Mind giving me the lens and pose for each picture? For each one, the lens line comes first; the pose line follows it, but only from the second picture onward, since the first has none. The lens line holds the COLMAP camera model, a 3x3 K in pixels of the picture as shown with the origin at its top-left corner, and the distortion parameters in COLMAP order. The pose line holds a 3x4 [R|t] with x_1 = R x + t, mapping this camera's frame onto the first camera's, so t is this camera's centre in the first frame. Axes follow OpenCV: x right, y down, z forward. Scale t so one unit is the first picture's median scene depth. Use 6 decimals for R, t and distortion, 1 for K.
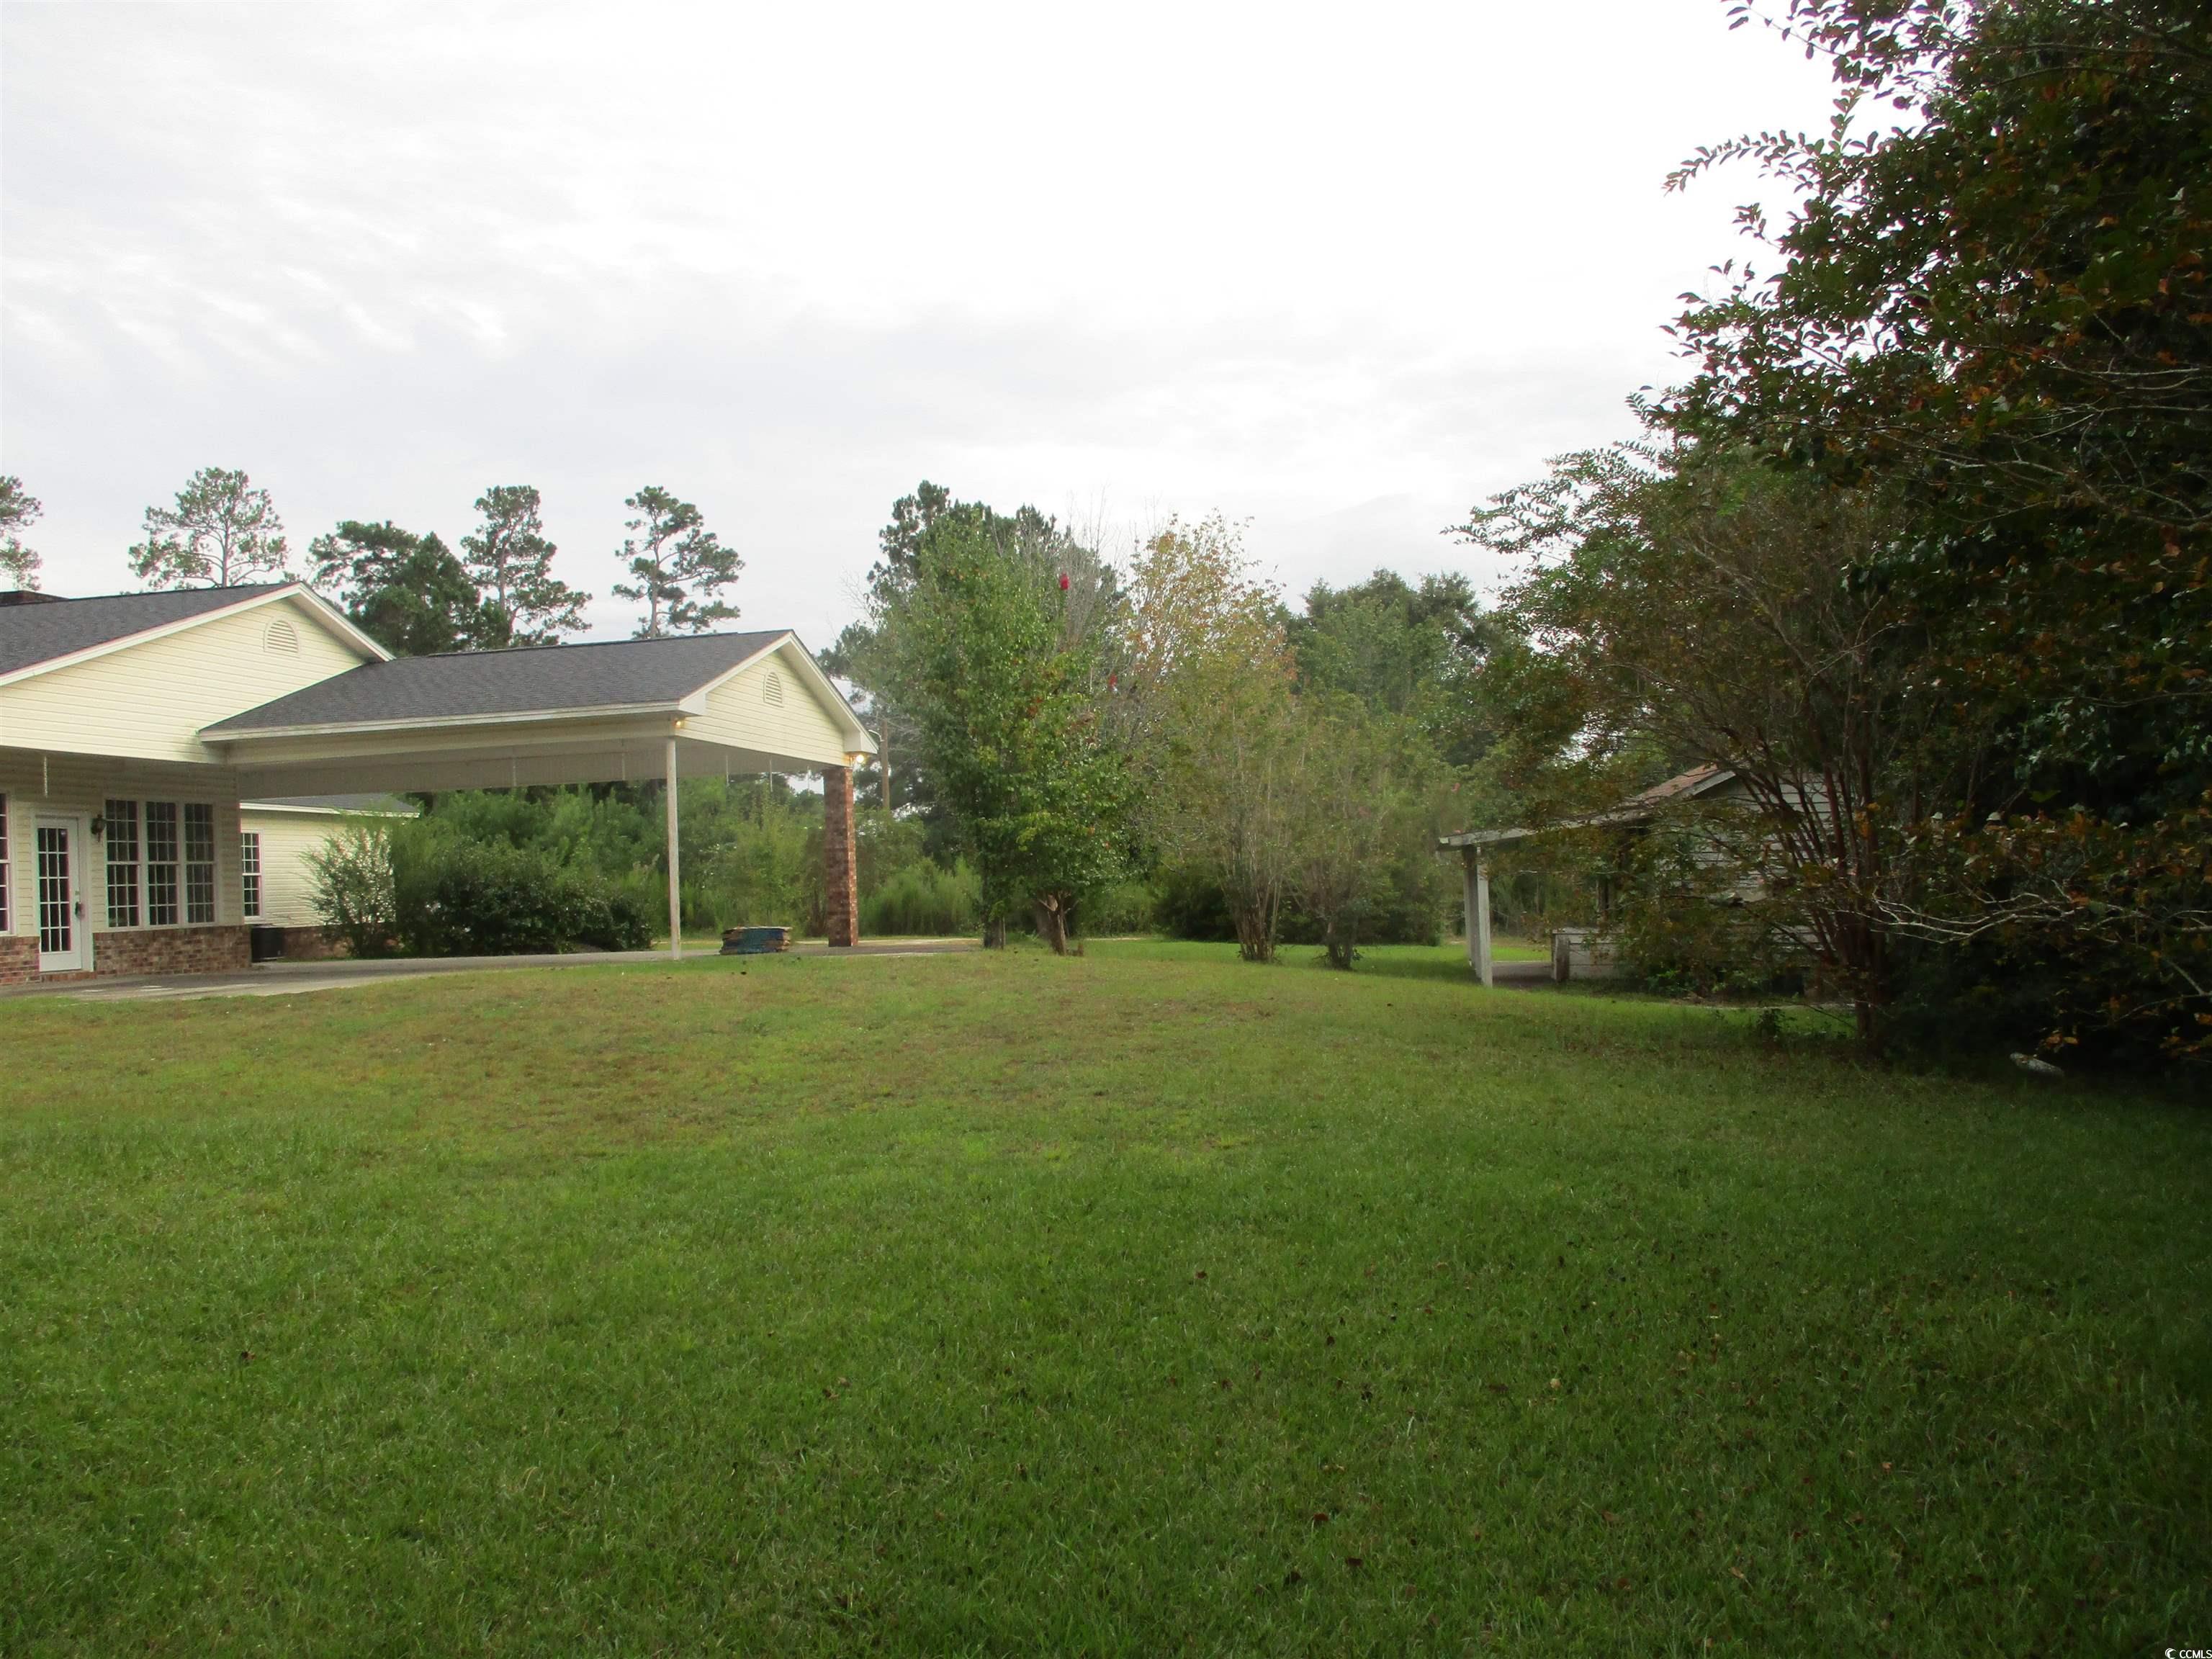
lens RADIAL K [[1857.1, 0, 1110.8], [0, 1857.1, 829.6], [0, 0, 1]] dist [-0.021819, 0.018594]
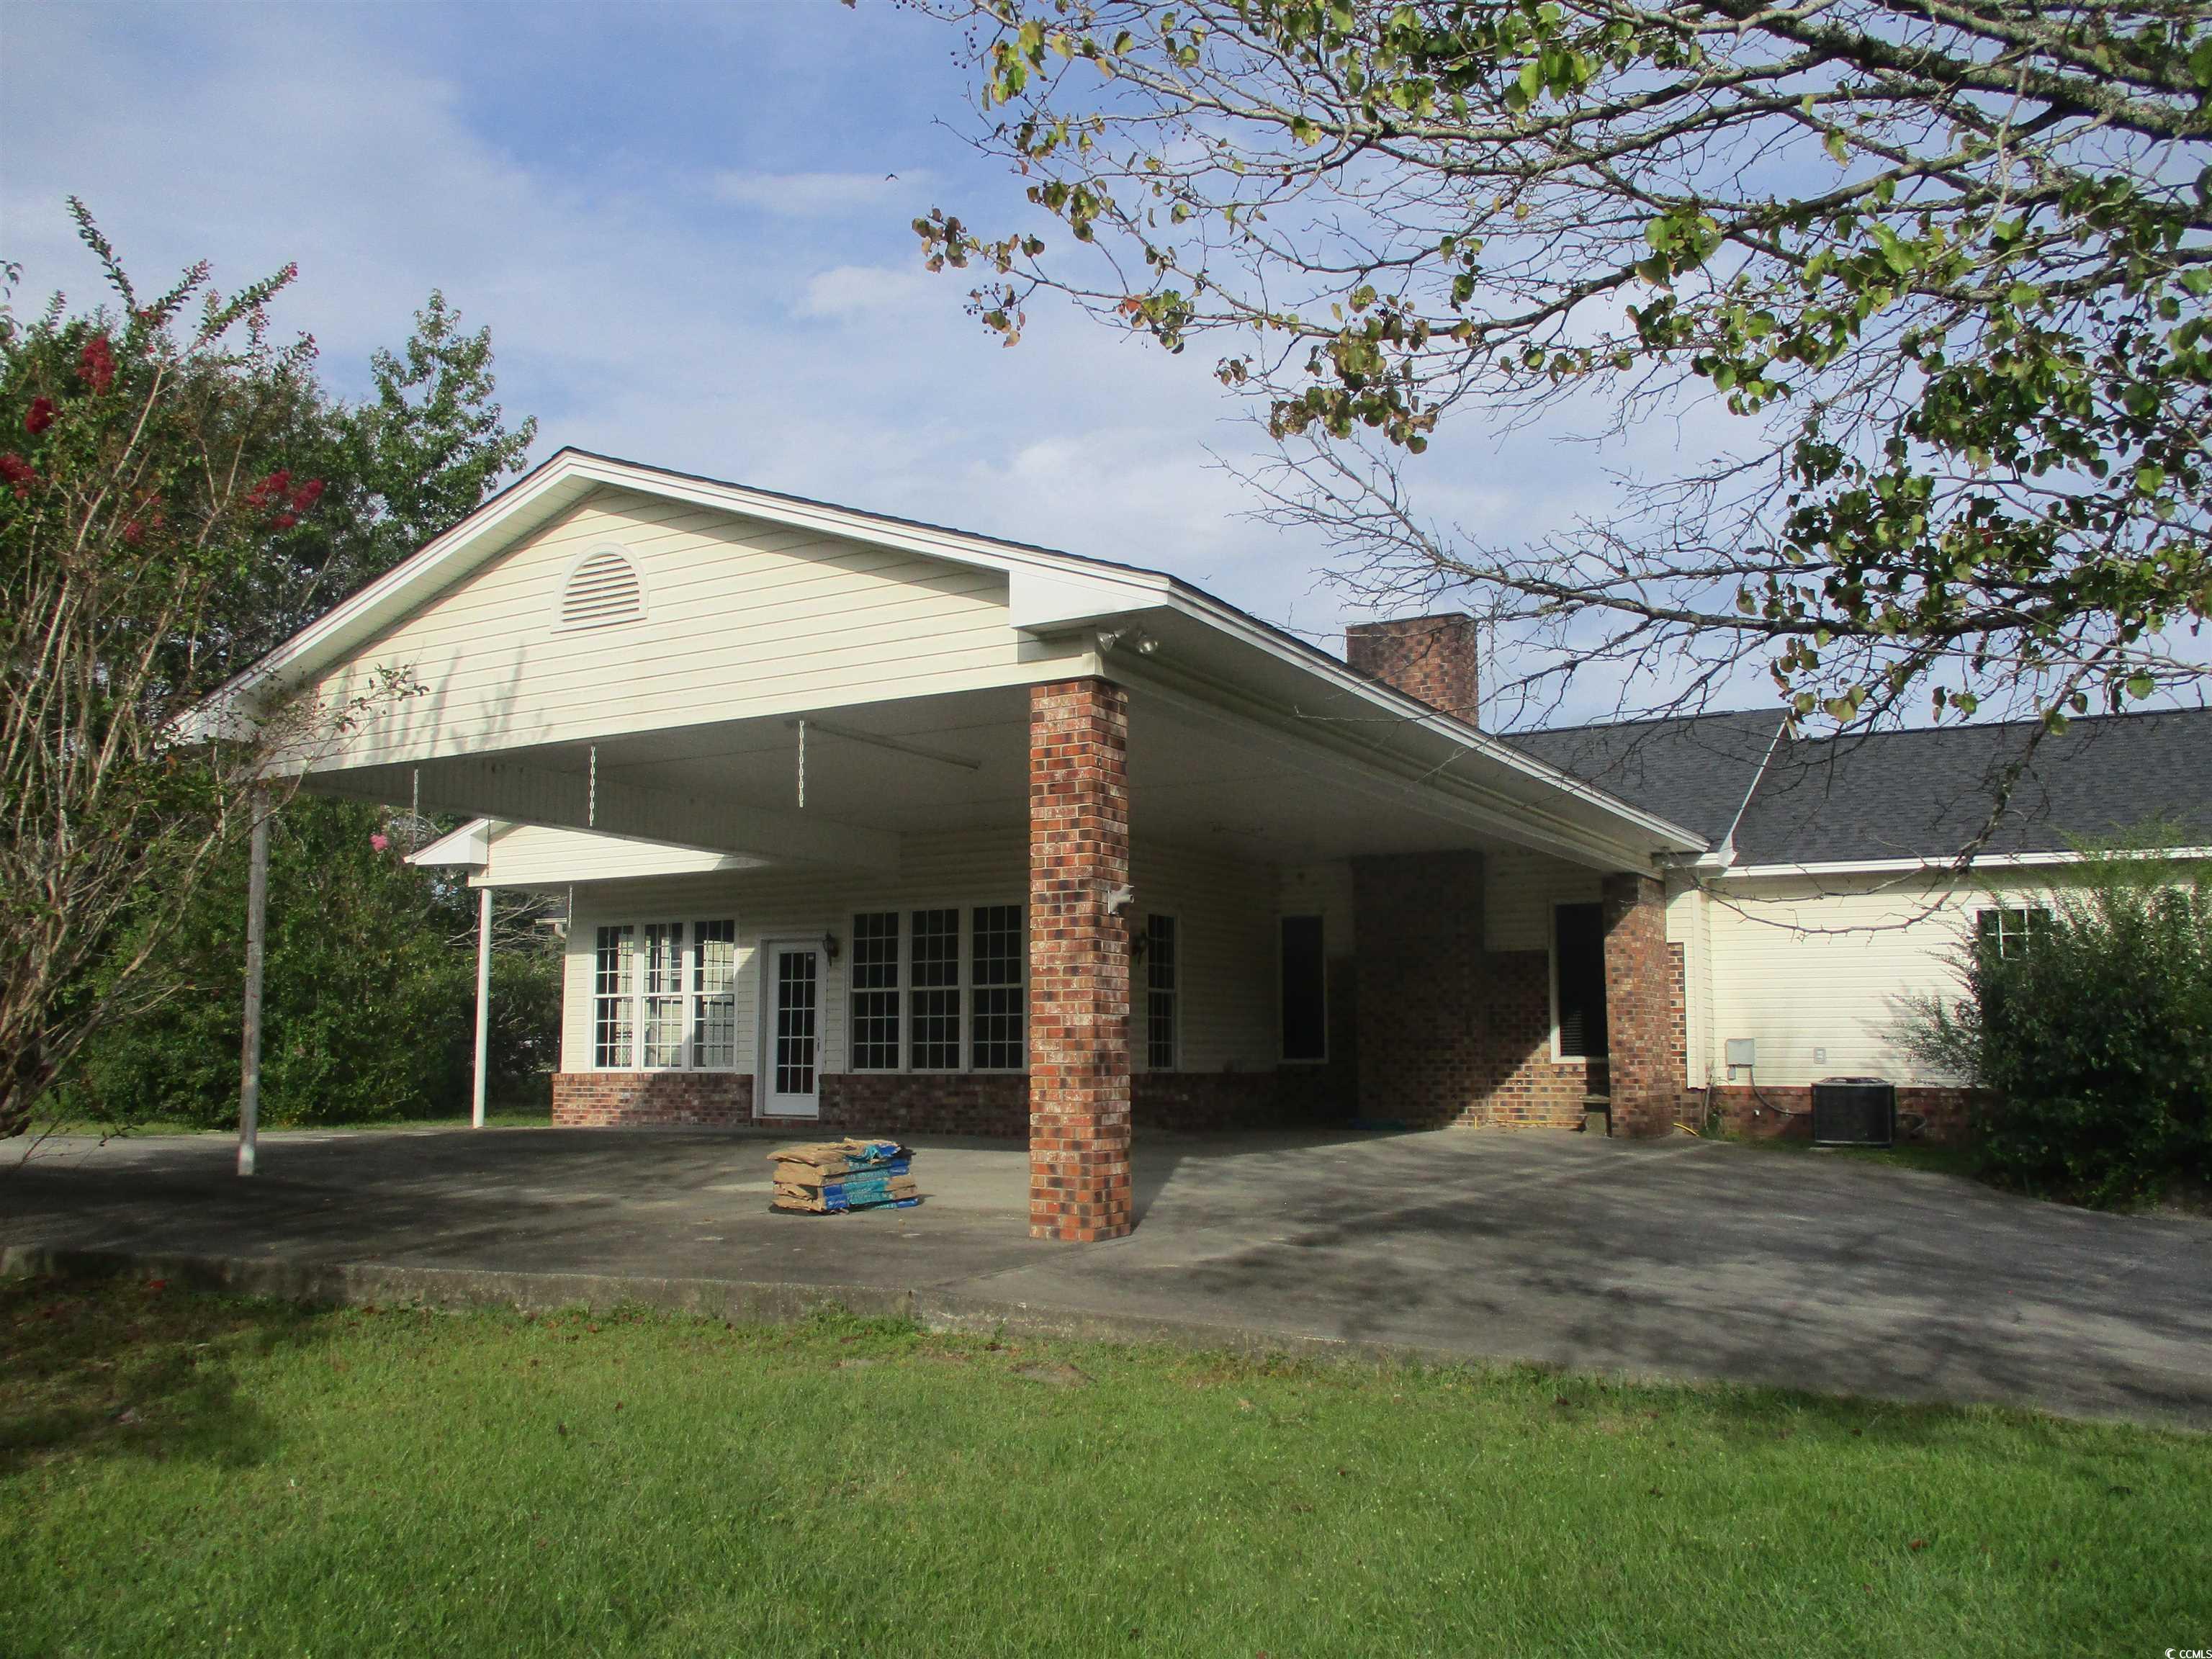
lens RADIAL K [[1857.1, 0, 1109.1], [0, 1857.1, 839.0], [0, 0, 1]] dist [-0.021819, 0.018594]
pose [[-0.381980, -0.071967, -0.921364, 0.125792], [0.039308, 0.994796, -0.093999, 0.022161], [0.923334, -0.072123, -0.377163, 0.952981]]
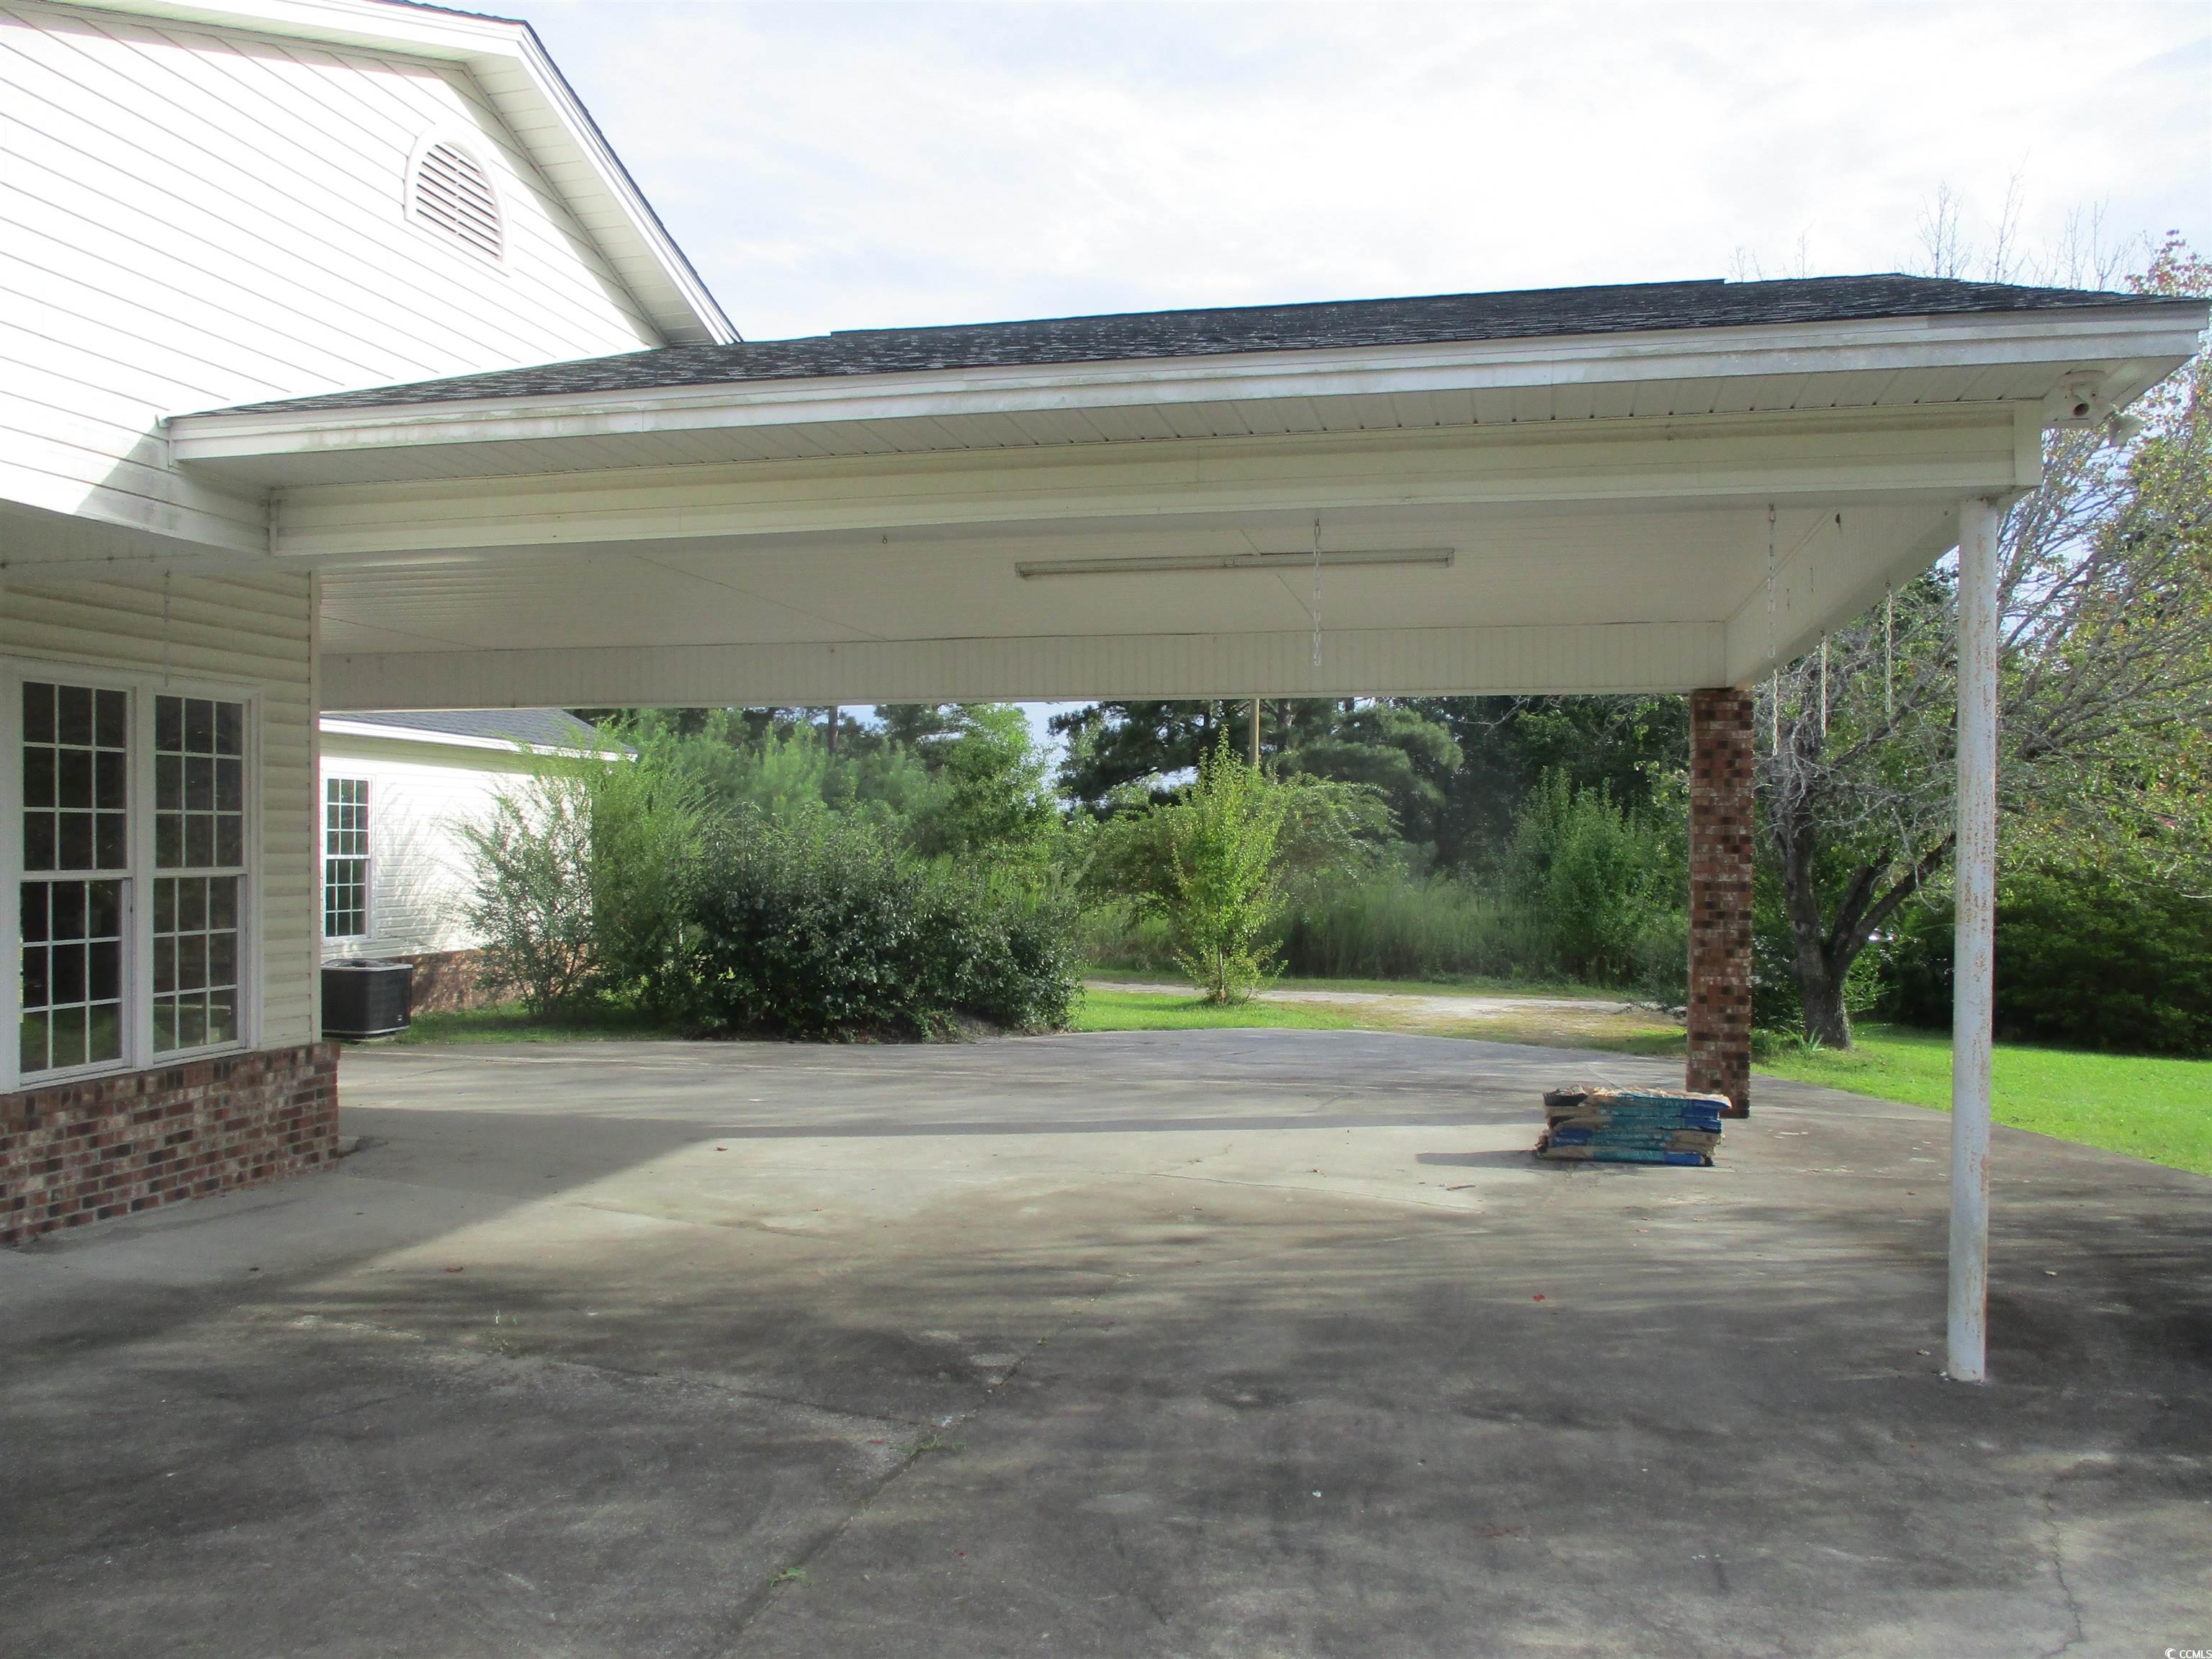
lens RADIAL K [[1857.1, 0, 1112.2], [0, 1857.1, 841.3], [0, 0, 1]] dist [-0.021819, 0.018594]
pose [[0.997839, 0.044413, -0.048430, -0.220766], [-0.043284, 0.998772, 0.024108, -0.002464], [0.049441, -0.021960, 0.998536, 0.478934]]
